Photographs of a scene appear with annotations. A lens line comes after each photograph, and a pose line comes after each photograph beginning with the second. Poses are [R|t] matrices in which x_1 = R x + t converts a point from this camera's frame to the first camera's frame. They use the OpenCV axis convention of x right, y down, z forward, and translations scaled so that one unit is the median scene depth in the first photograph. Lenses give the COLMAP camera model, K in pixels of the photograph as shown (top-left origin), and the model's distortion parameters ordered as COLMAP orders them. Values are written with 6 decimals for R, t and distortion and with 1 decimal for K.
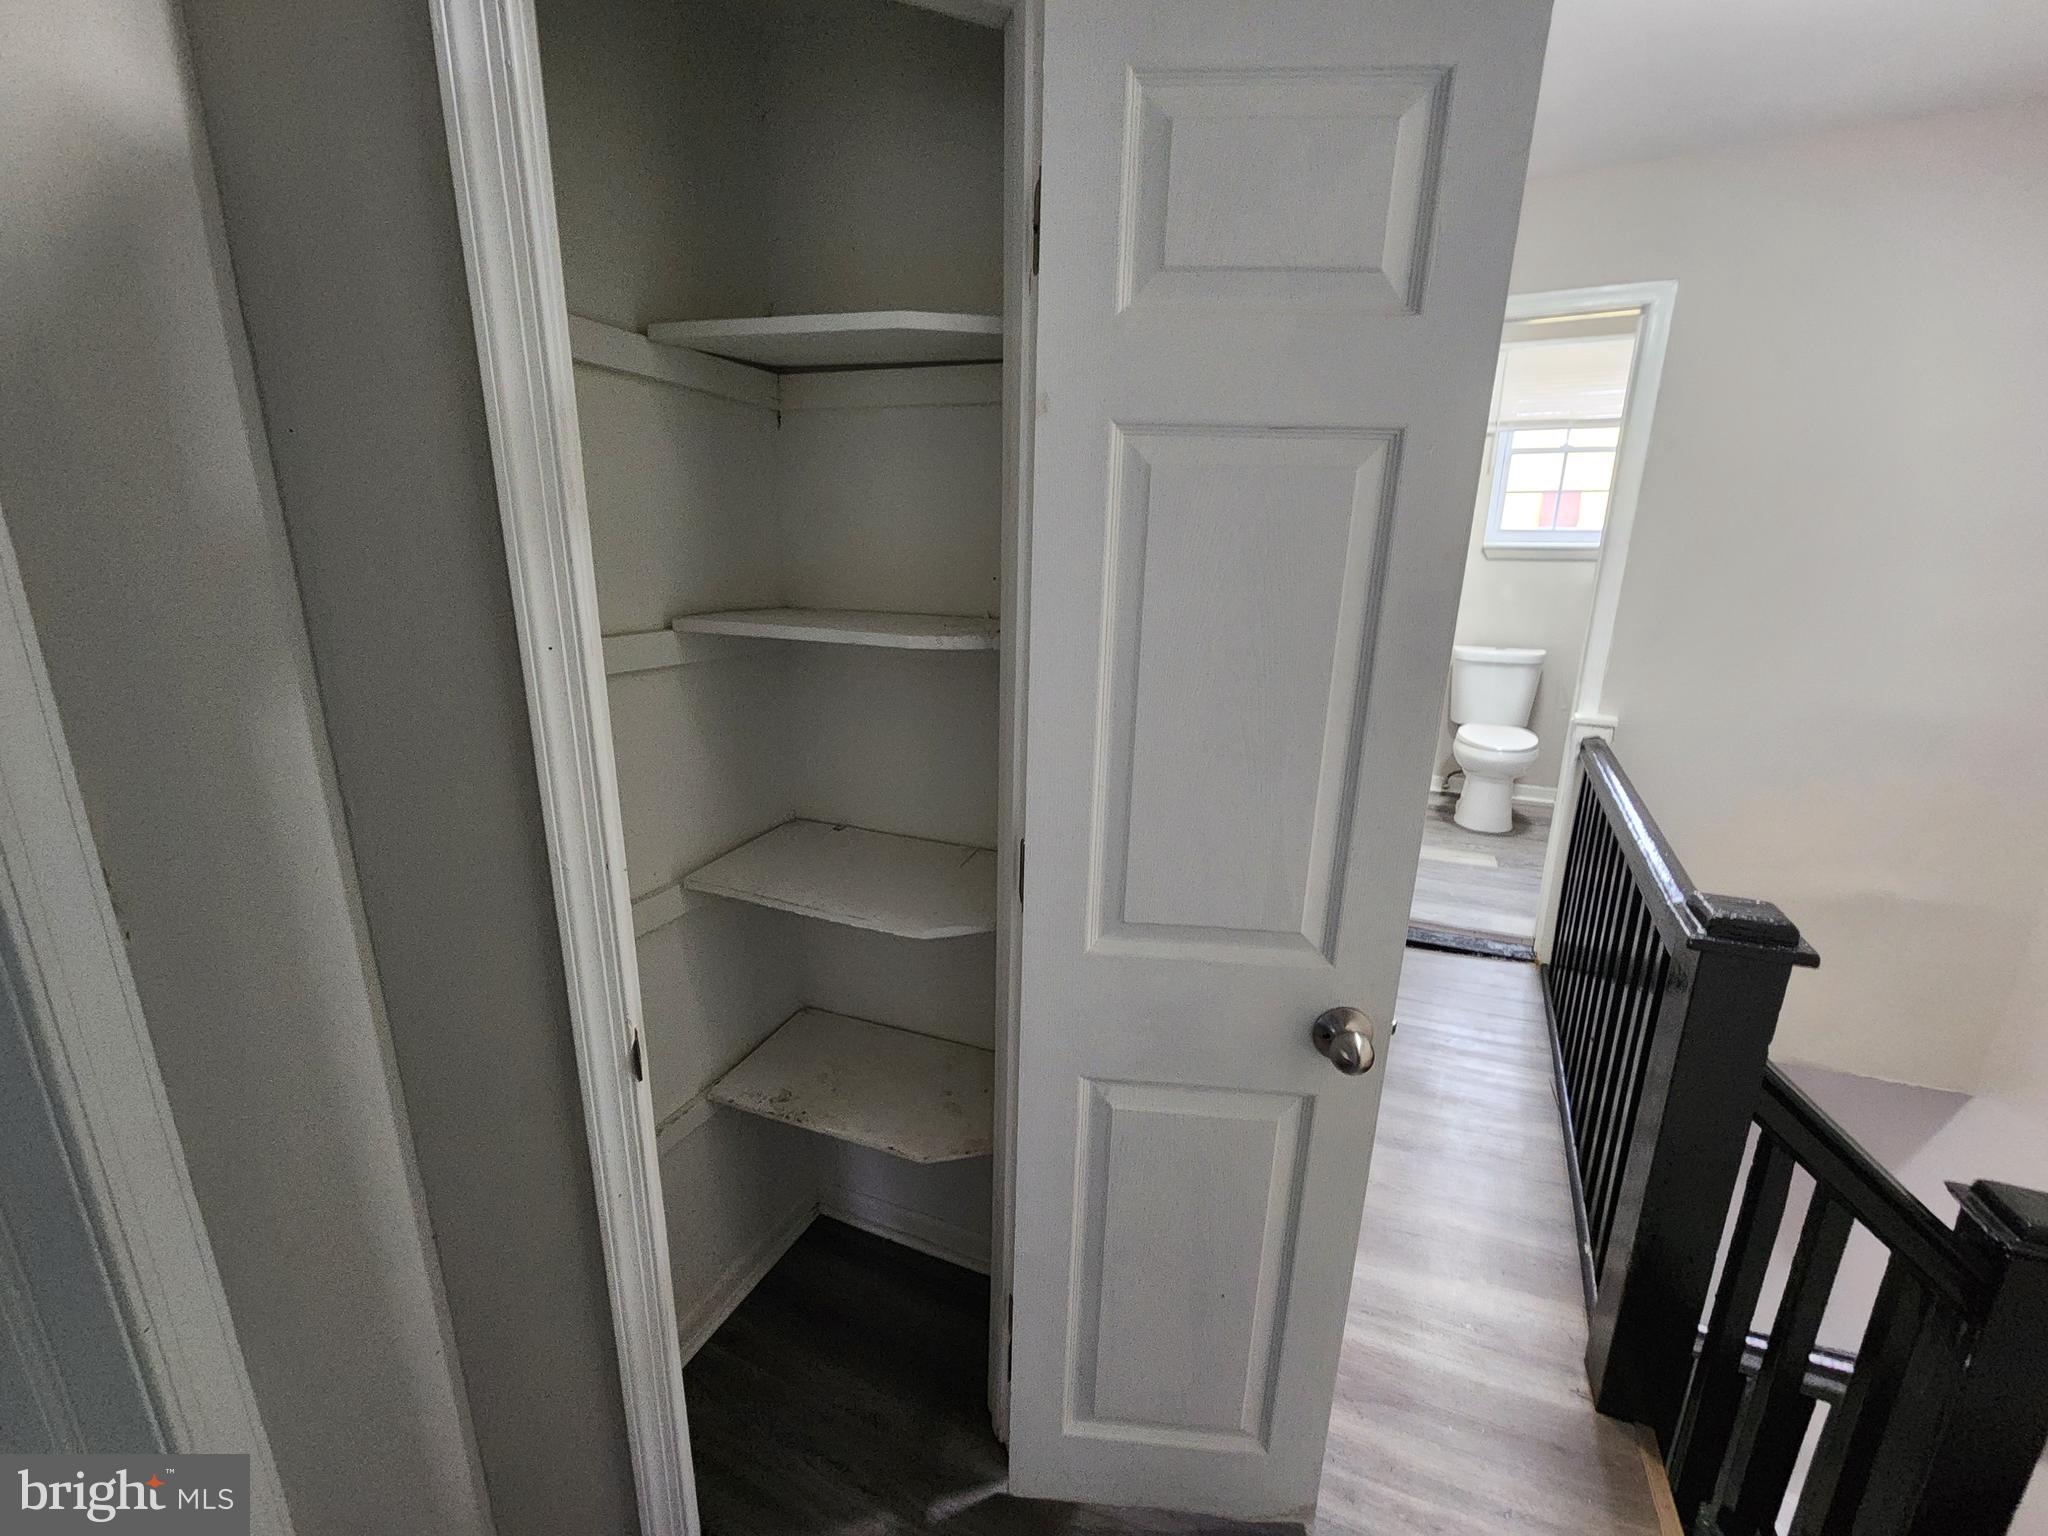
lens RADIAL K [[839.6, 0, 1034.7], [0, 839.6, 778.8], [0, 0, 1]] dist [0.003826, 0.001178]
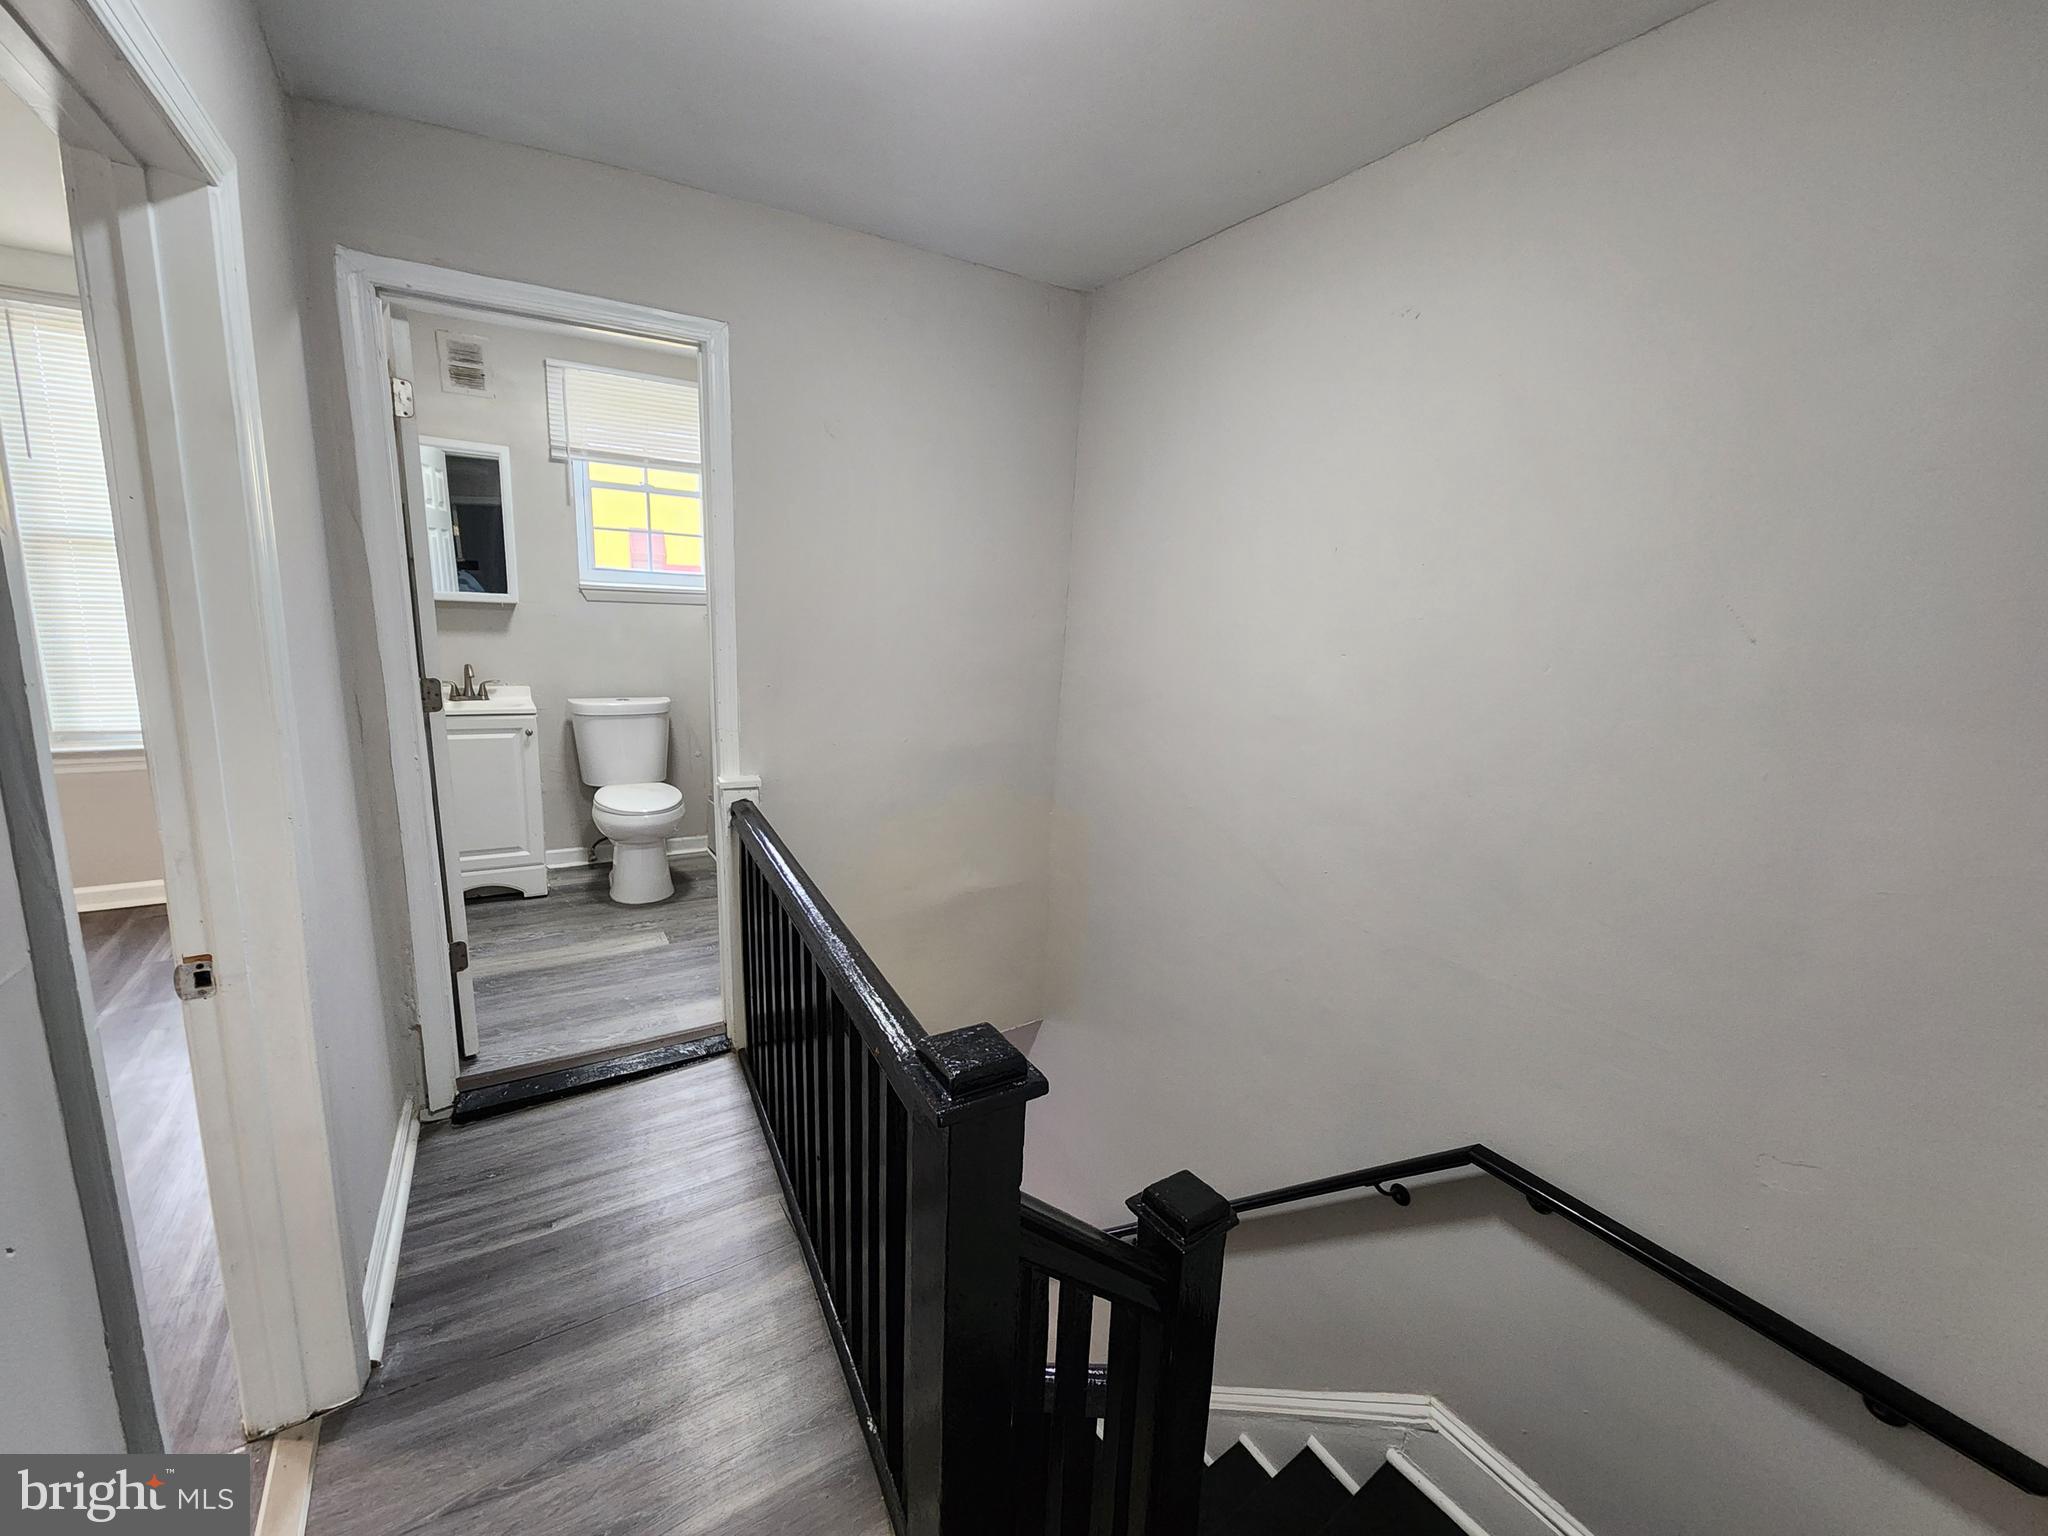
lens RADIAL K [[839.6, 0, 1031.2], [0, 839.6, 760.9], [0, 0, 1]] dist [0.003826, 0.001178]
pose [[0.575206, -0.139556, 0.806016, 0.095621], [0.182945, 0.982328, 0.039526, -0.062819], [-0.797289, 0.124721, 0.590572, 0.171549]]
